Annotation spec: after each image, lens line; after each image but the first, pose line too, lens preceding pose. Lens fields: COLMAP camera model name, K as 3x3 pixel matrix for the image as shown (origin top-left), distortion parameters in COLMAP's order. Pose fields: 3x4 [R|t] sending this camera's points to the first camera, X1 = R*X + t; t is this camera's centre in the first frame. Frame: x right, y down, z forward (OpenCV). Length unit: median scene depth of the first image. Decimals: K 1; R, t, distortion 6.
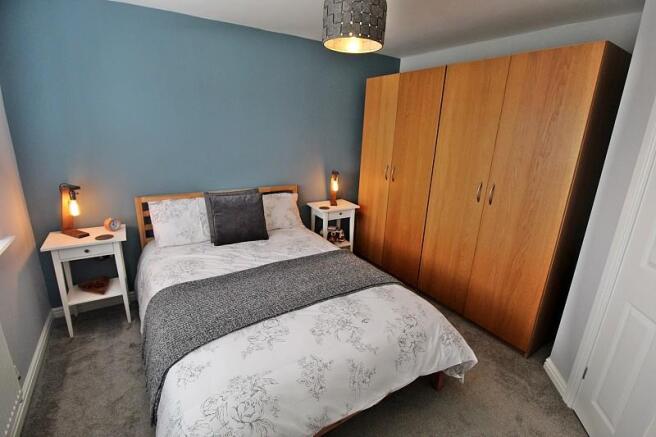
lens RADIAL K [[311.0, 0, 327.9], [0, 311.0, 218.0], [0, 0, 1]] dist [-0.010497, -0.004472]
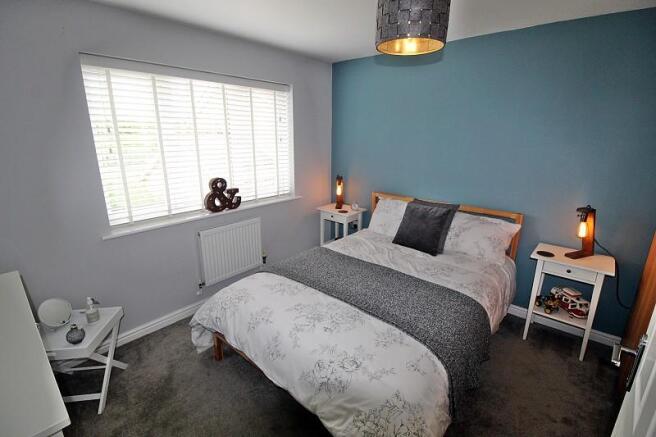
lens RADIAL K [[311.0, 0, 327.0], [0, 311.0, 218.1], [0, 0, 1]] dist [-0.010497, -0.004472]
pose [[0.254189, 0.213243, -0.943353, 0.668275], [-0.271174, 0.951980, 0.142125, -0.098557], [0.928360, 0.219686, 0.299809, 0.429531]]
